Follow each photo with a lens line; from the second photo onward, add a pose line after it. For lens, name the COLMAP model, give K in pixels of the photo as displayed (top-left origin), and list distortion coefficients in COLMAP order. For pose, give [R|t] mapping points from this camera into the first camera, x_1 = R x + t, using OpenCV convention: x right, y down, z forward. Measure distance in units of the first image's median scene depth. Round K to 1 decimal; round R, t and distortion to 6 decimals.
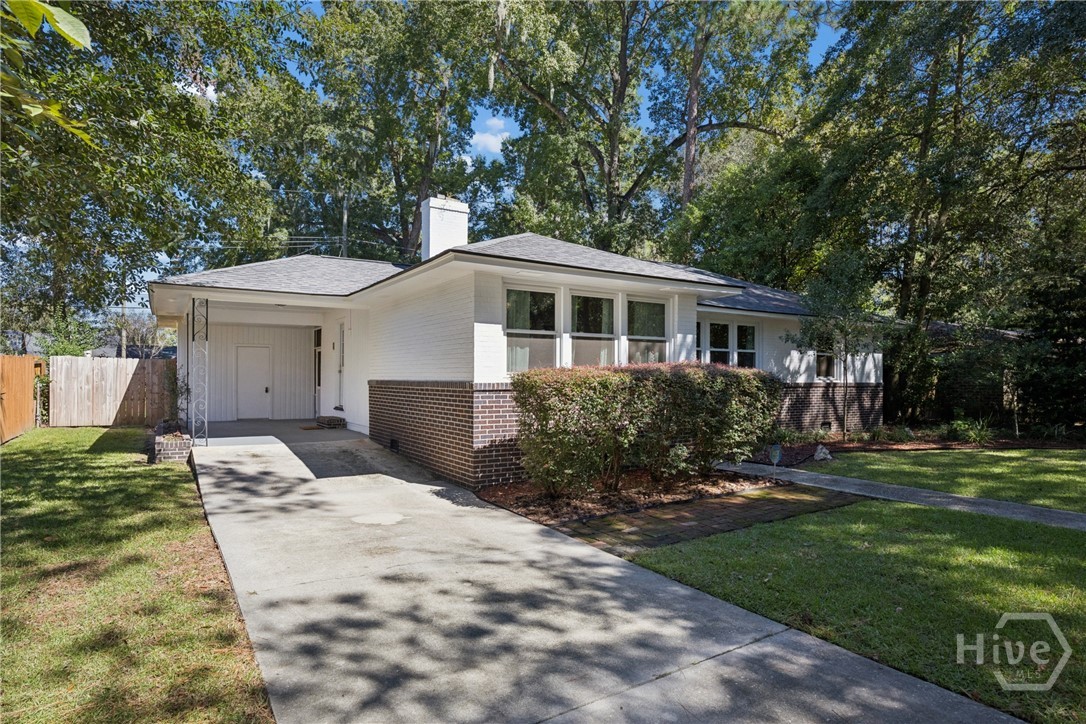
lens RADIAL K [[630.1, 0, 542.1], [0, 630.1, 364.1], [0, 0, 1]] dist [0.003674, 0.000280]
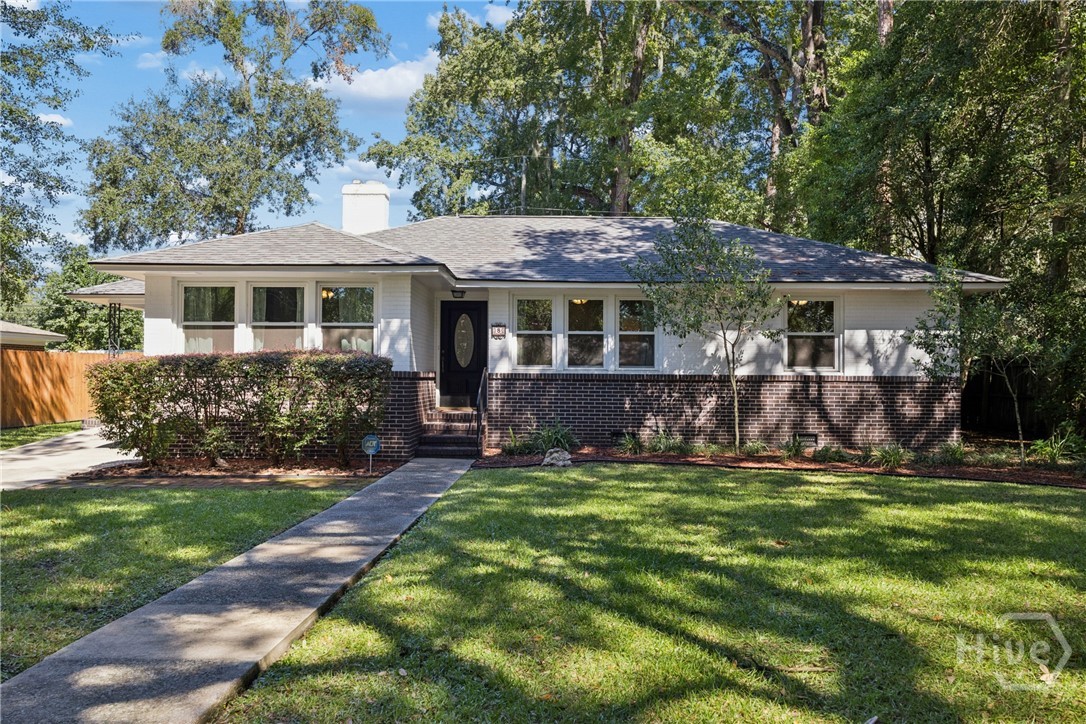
lens RADIAL K [[892.5, 0, 491.9], [0, 892.5, 347.4], [0, 0, 1]] dist [-0.005893, 0.001425]
pose [[0.817514, -0.015036, -0.575713, 0.764001], [0.007492, 0.999852, -0.015474, 0.010900], [0.575860, 0.008338, 0.817506, 0.007771]]
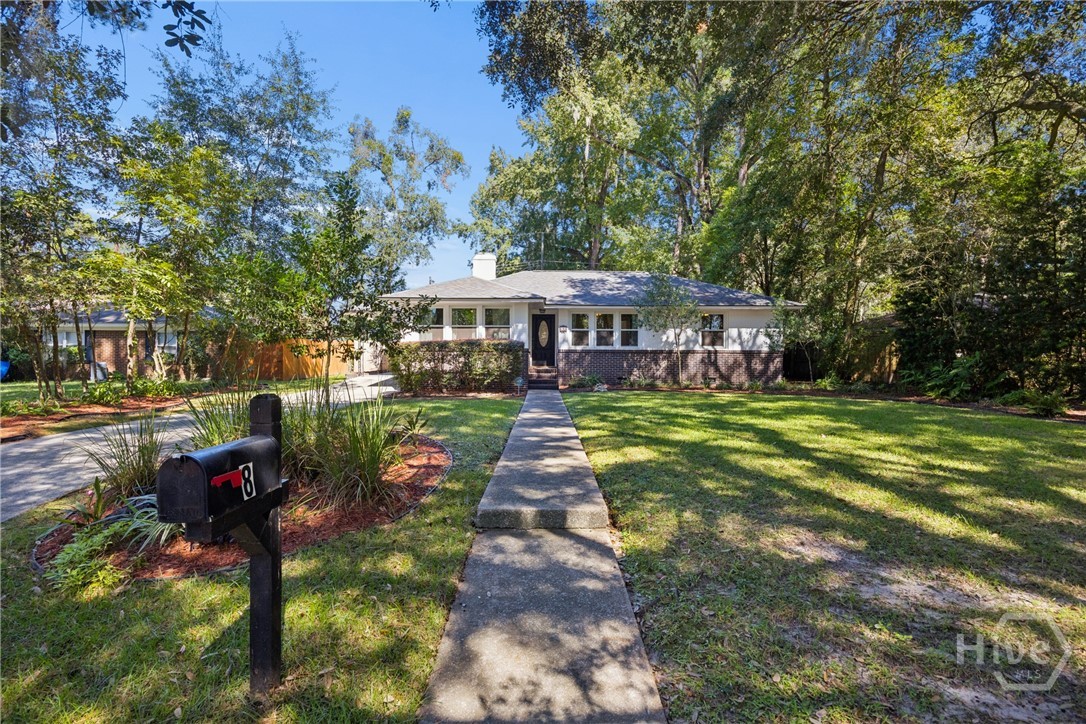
lens RADIAL K [[541.1, 0, 505.3], [0, 541.1, 352.7], [0, 0, 1]] dist [-0.007088, 0.001243]
pose [[0.831402, -0.001802, -0.555669, 0.782232], [0.009925, 0.999883, 0.011607, 0.016014], [0.555583, -0.015165, 0.831323, -0.295825]]
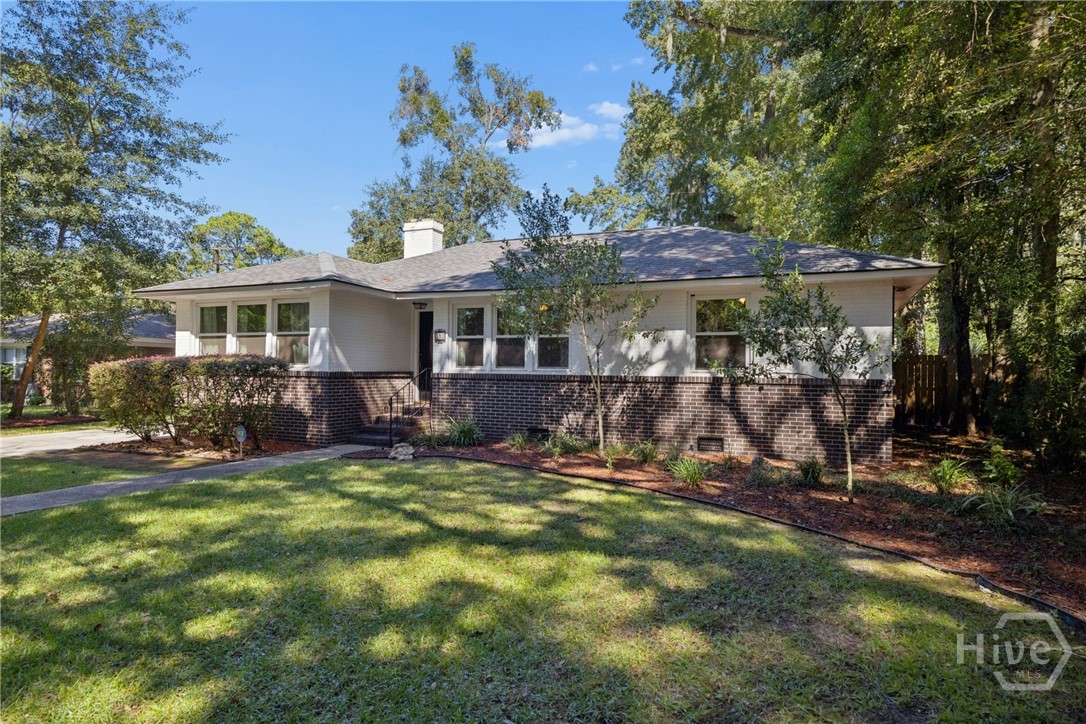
lens RADIAL K [[628.4, 0, 535.4], [0, 628.4, 362.5], [0, 0, 1]] dist [0.006998, 0.000527]
pose [[0.542647, -0.008596, -0.839917, 0.940170], [0.011502, 0.999930, -0.002803, 0.014641], [0.839882, -0.008140, 0.542708, 0.499719]]
